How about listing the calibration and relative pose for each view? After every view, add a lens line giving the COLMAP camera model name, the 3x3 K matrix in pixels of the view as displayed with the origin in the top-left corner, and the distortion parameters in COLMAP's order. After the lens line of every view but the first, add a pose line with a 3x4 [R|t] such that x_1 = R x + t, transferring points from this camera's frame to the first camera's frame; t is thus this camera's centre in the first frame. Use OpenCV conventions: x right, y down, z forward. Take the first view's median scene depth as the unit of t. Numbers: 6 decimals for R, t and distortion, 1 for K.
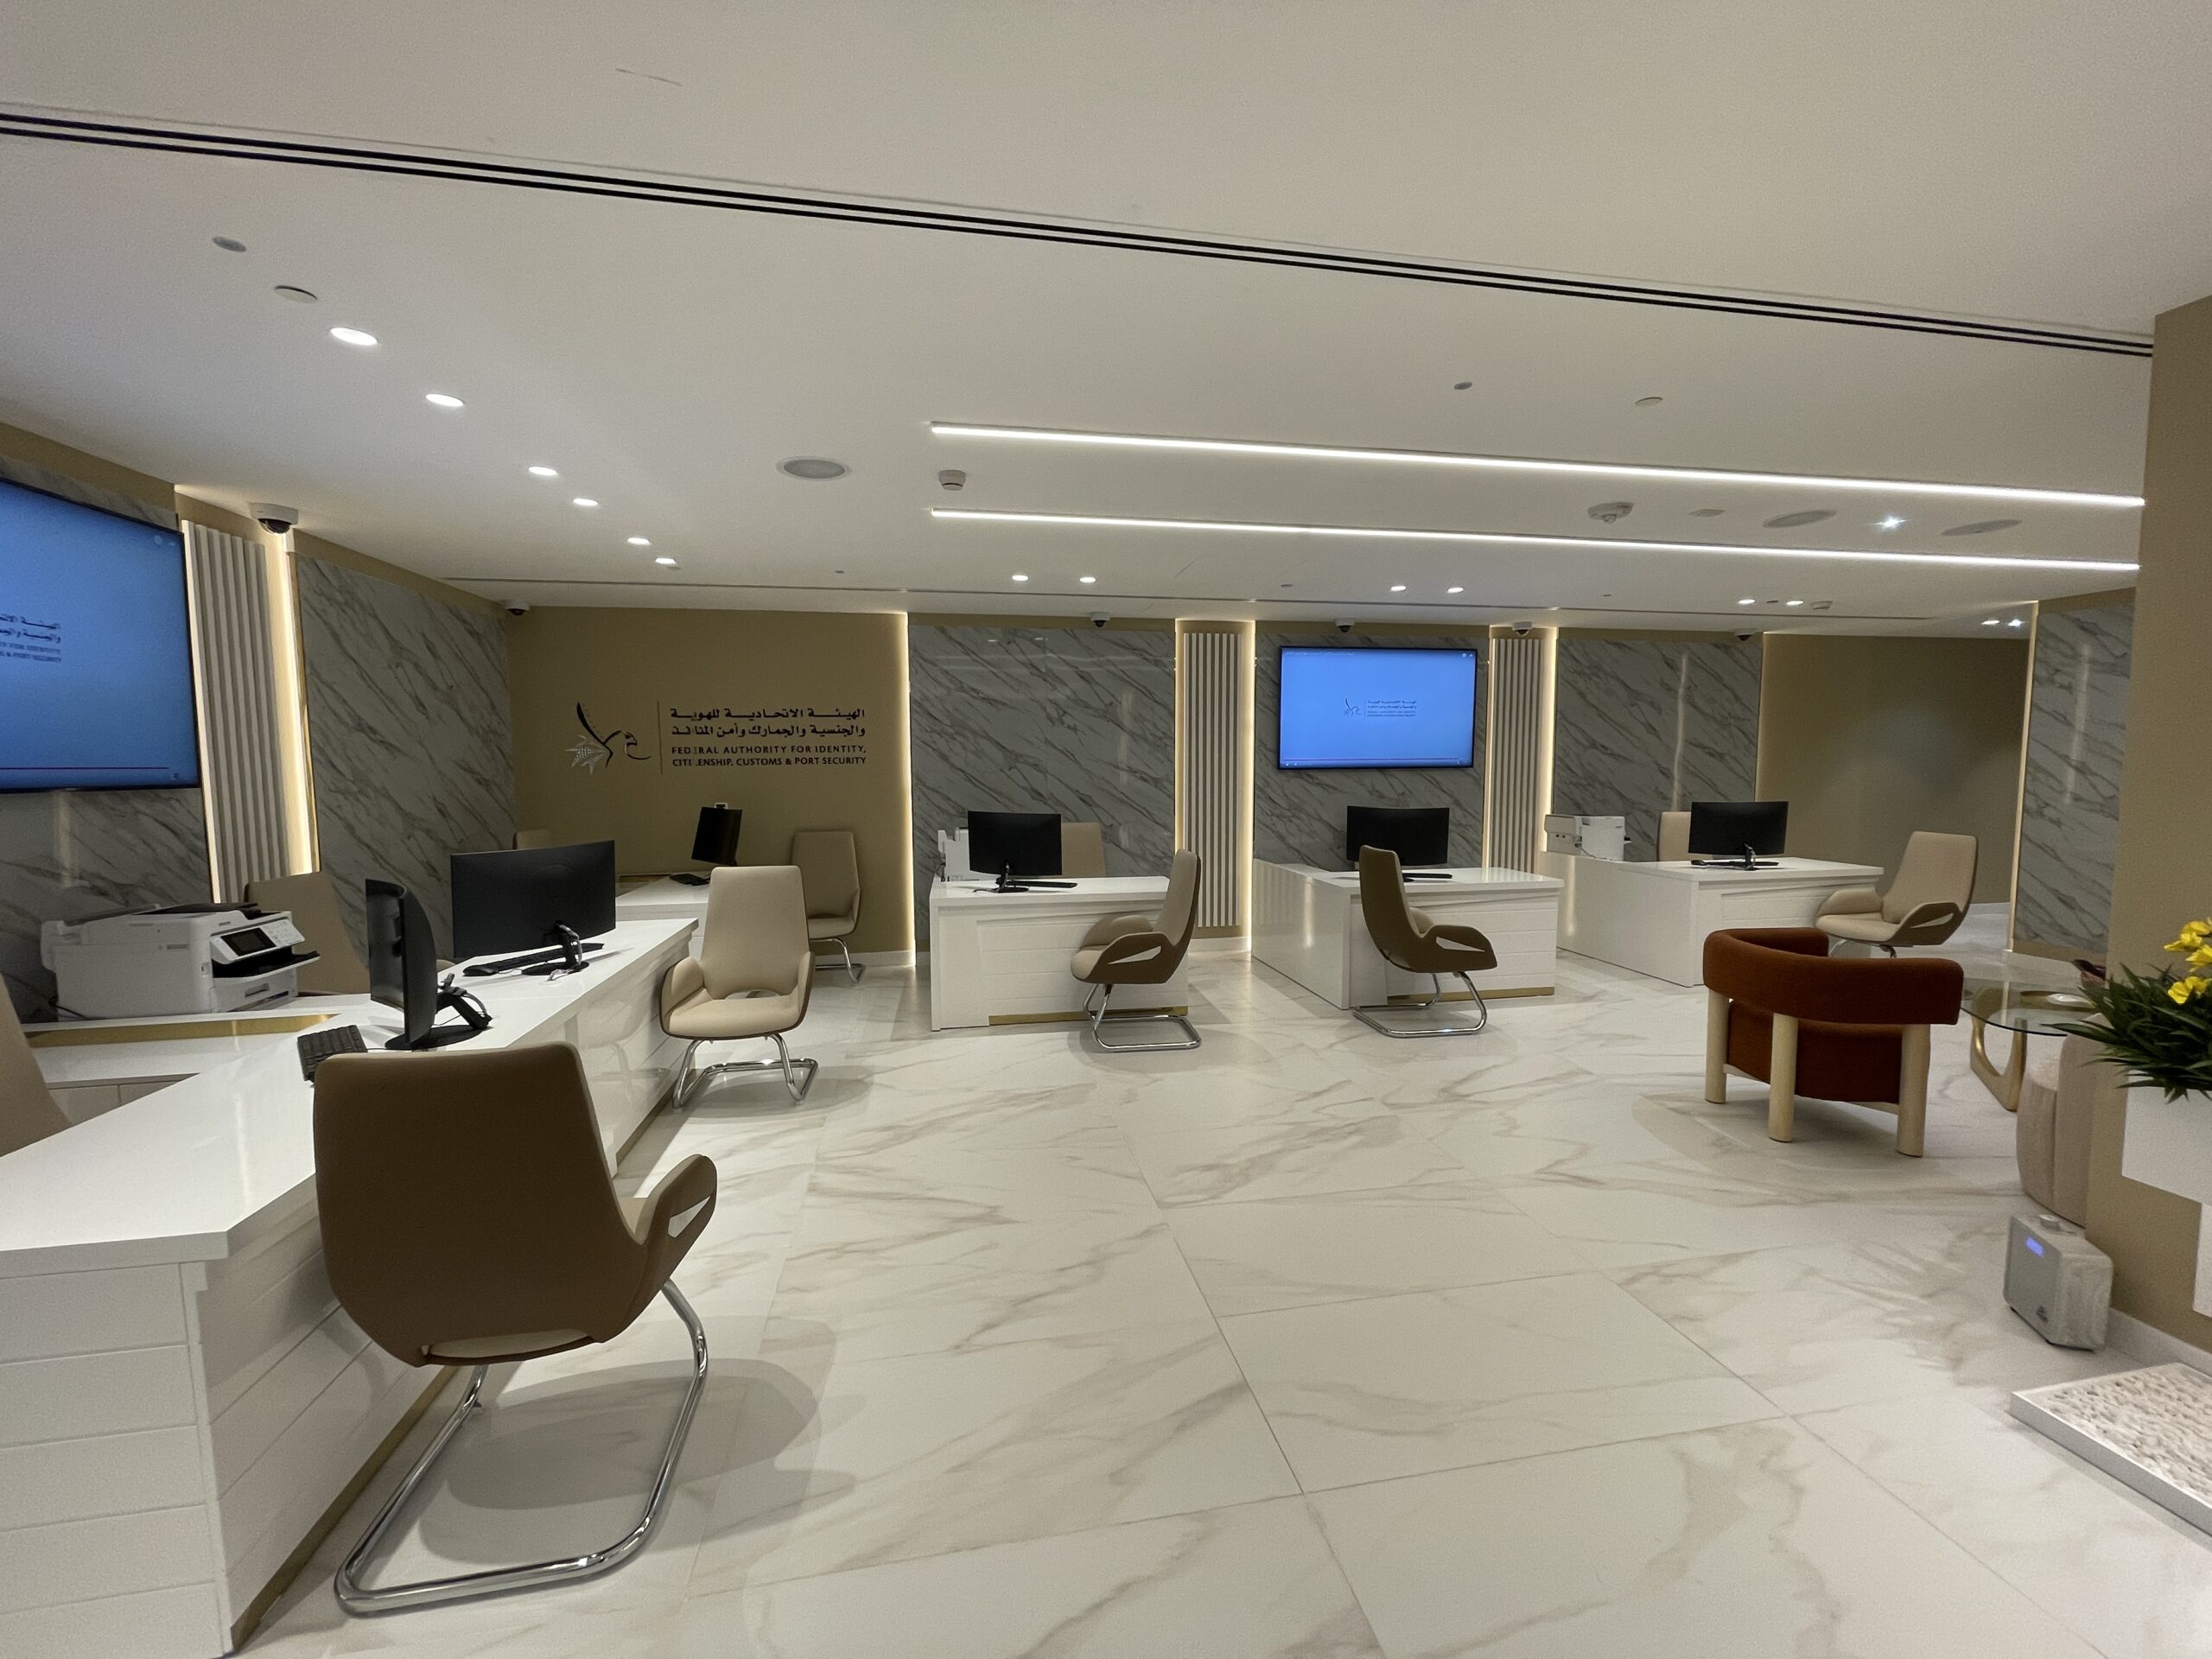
lens RADIAL K [[896.6, 0, 1107.6], [0, 896.6, 833.9], [0, 0, 1]] dist [-0.004027, 0.002237]
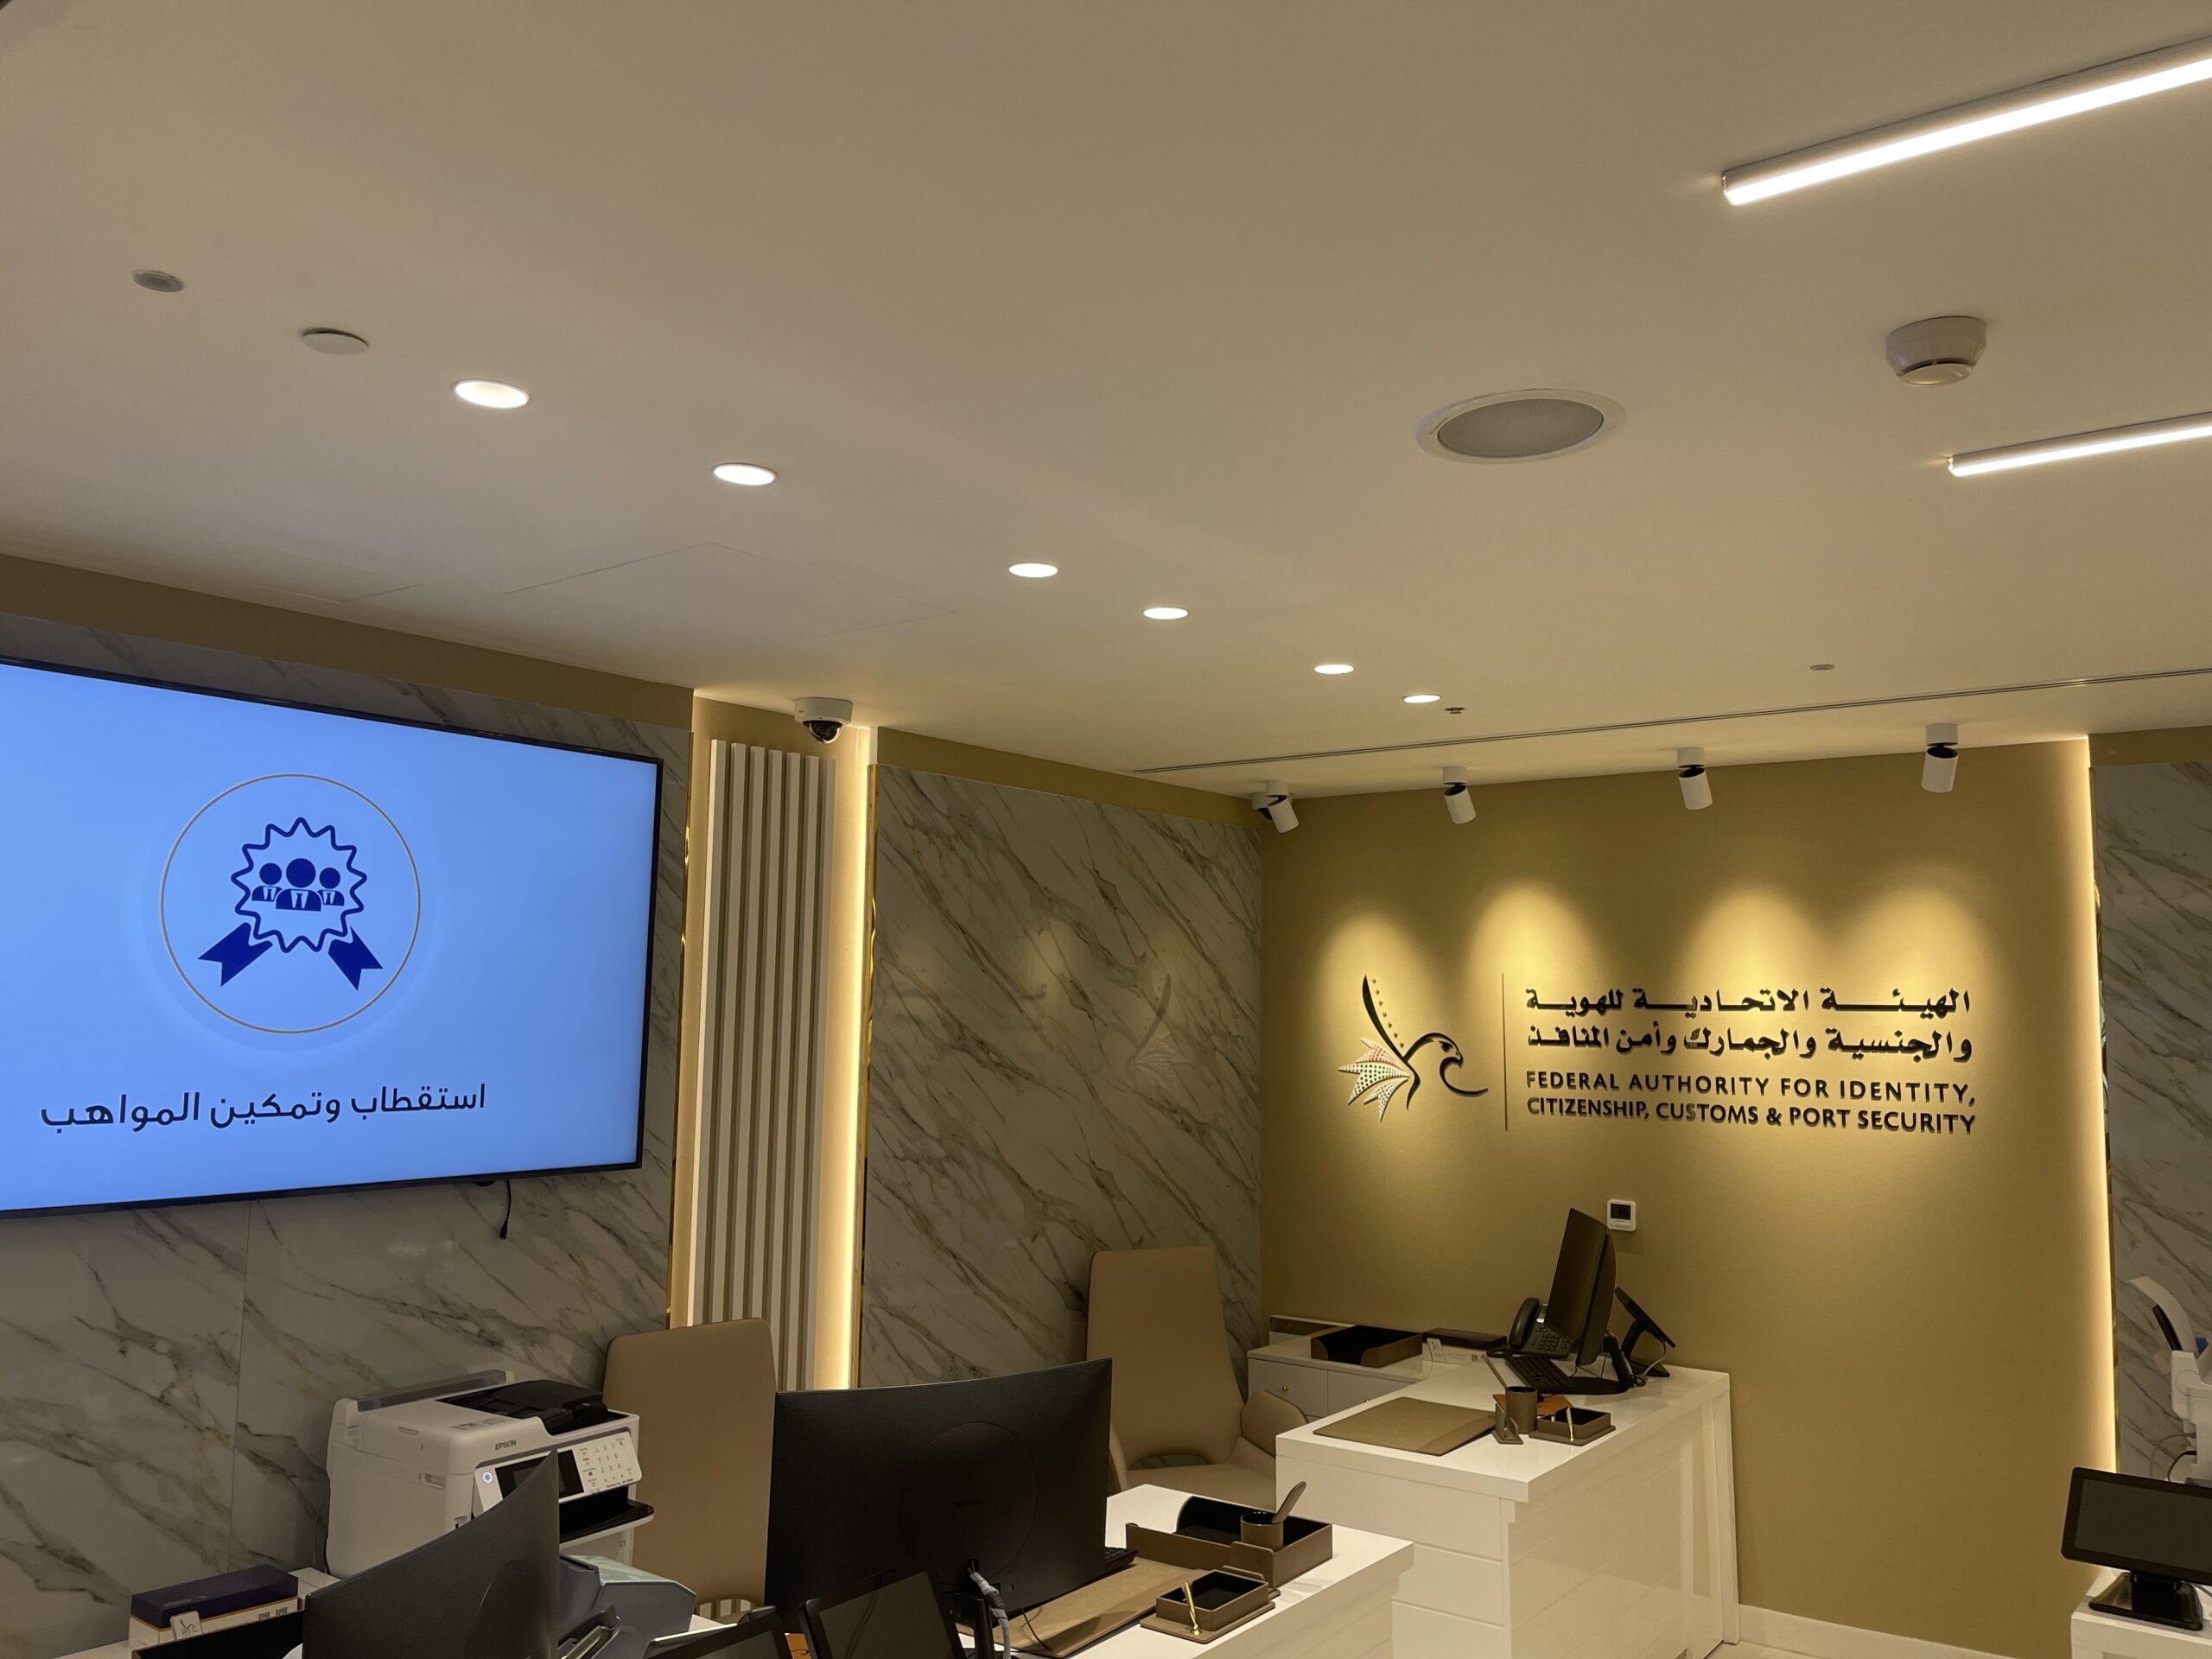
lens RADIAL K [[1673.6, 0, 1088.7], [0, 1673.6, 833.2], [0, 0, 1]] dist [0.038475, -0.044789]
pose [[0.656855, -0.062773, -0.751399, 0.031013], [-0.078711, 0.985376, -0.151128, -0.069200], [0.749897, 0.158412, 0.642308, 0.247597]]
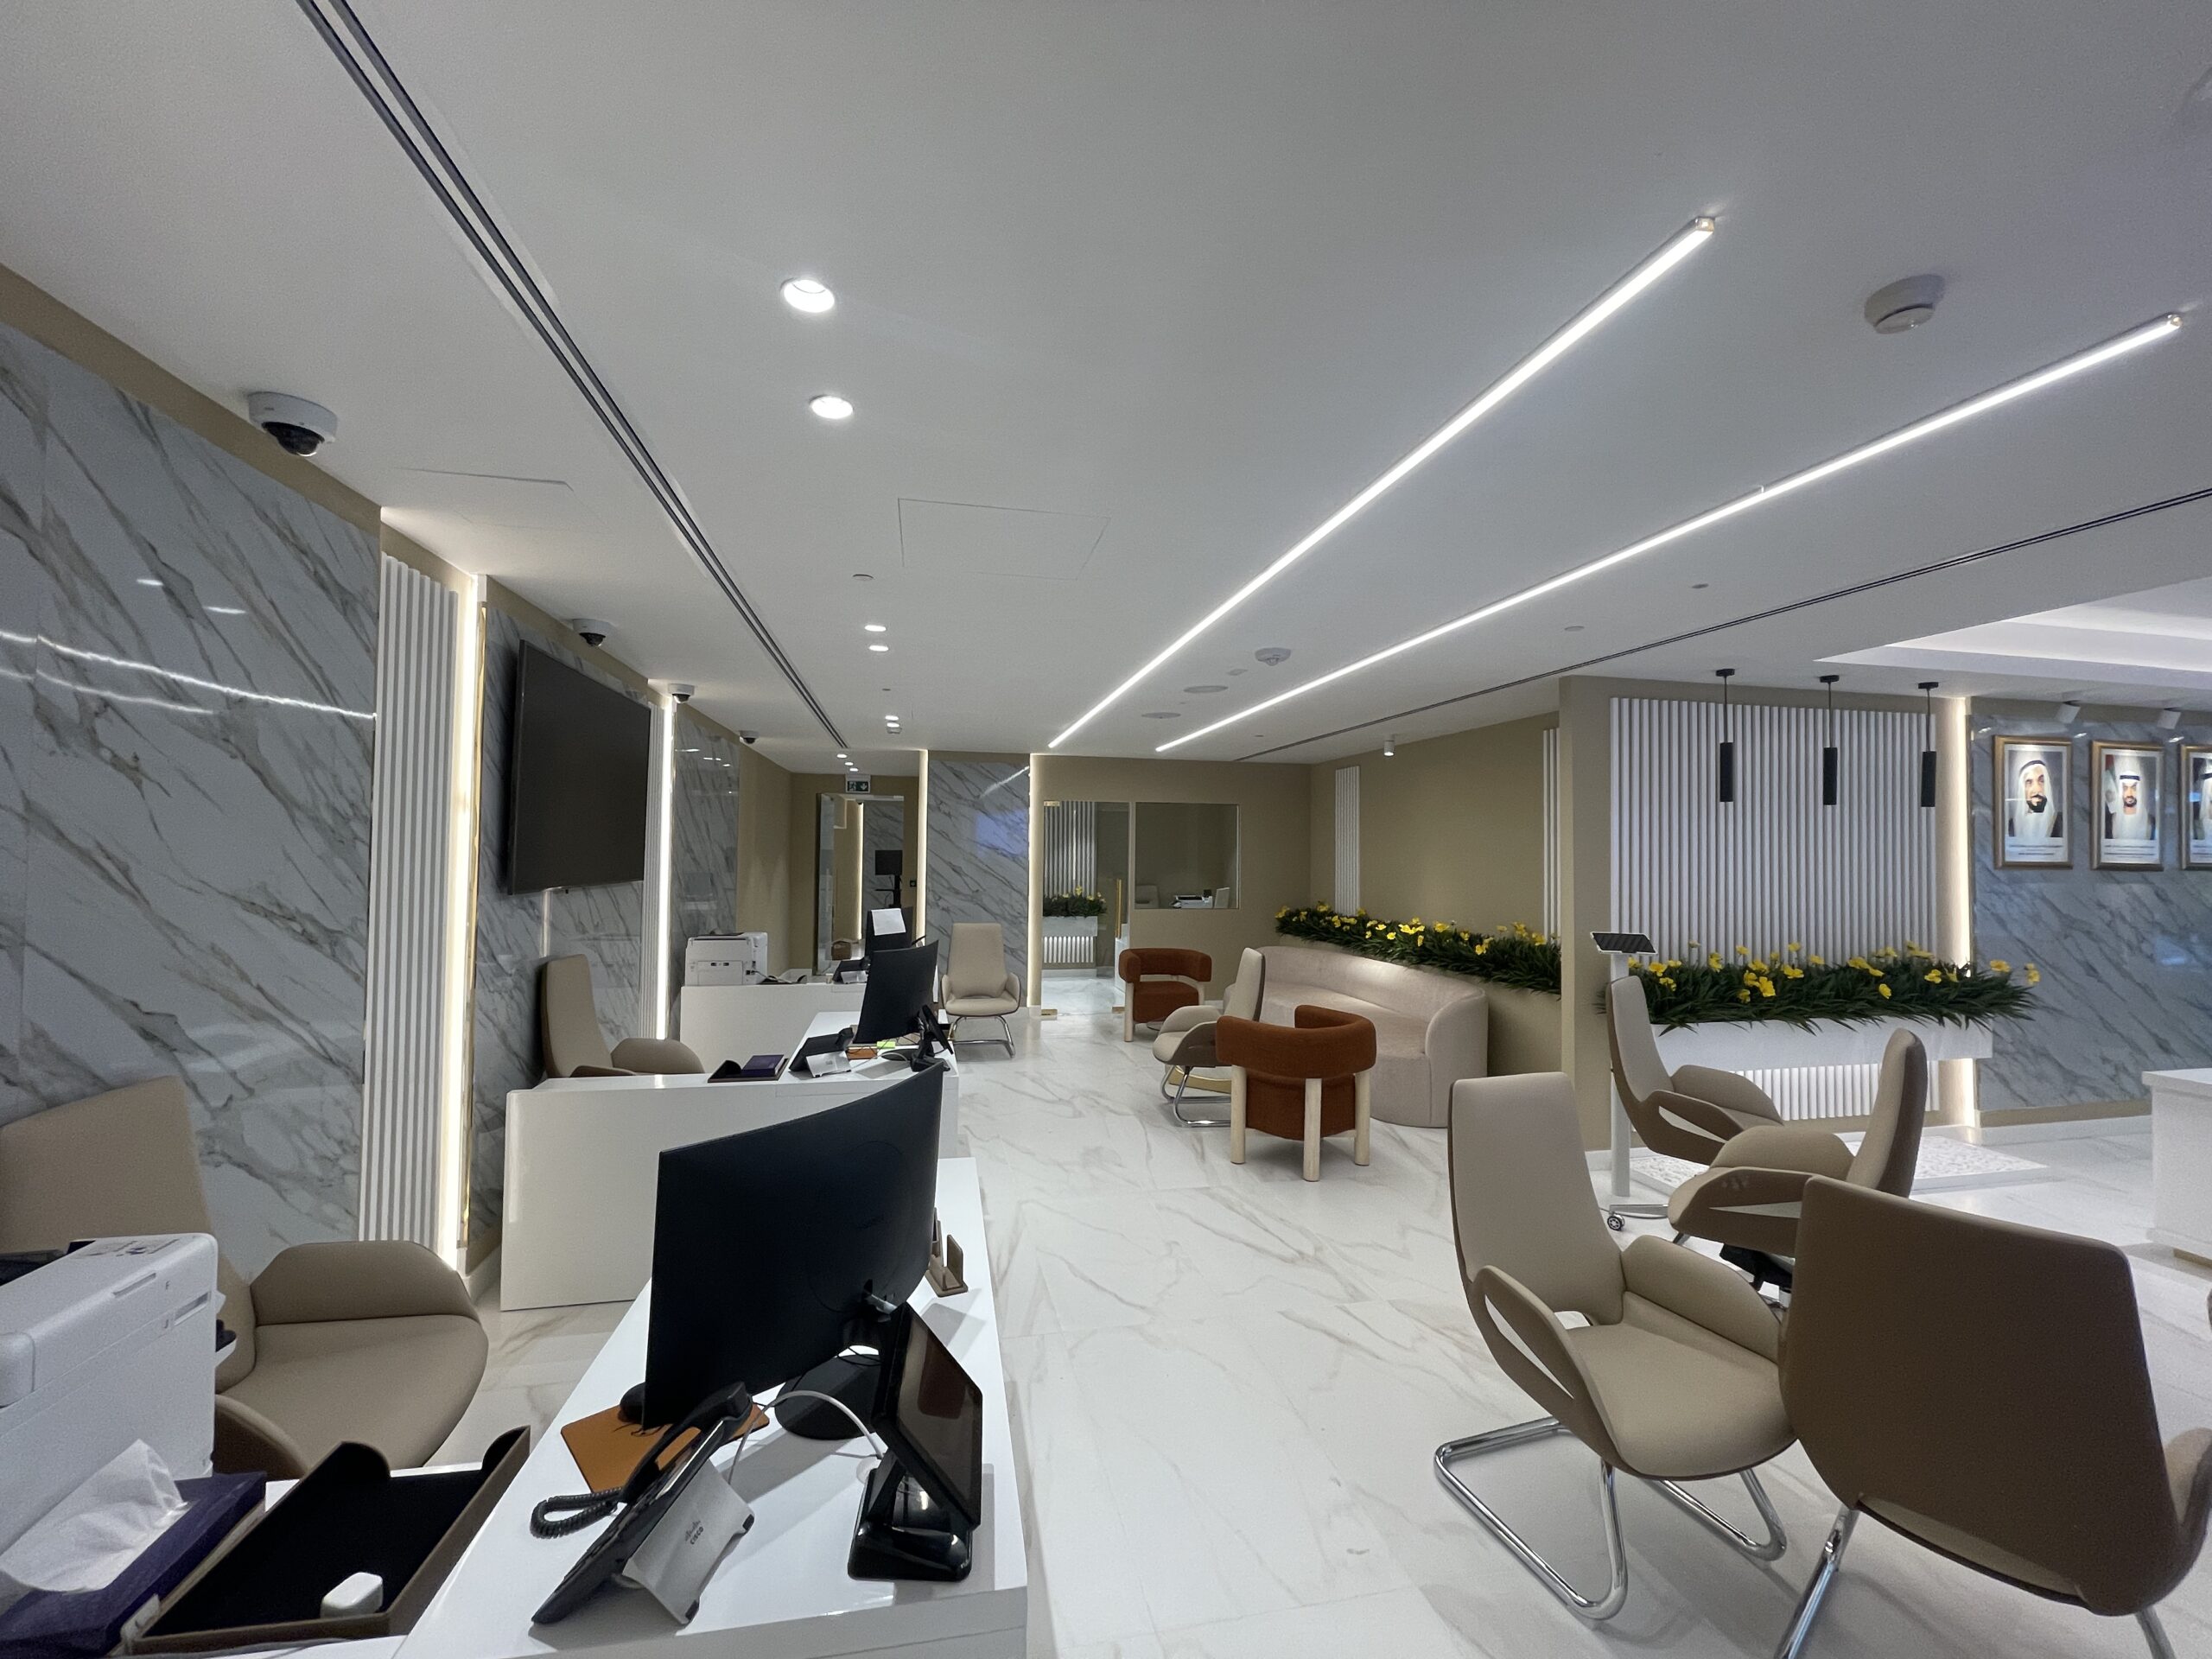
lens RADIAL K [[896.6, 0, 1109.5], [0, 896.6, 834.5], [0, 0, 1]] dist [-0.004027, 0.002237]
pose [[-0.022057, 0.026135, 0.999415, -0.335074], [0.069220, 0.997299, -0.024552, -0.078475], [-0.997358, 0.068638, -0.023807, 0.782774]]
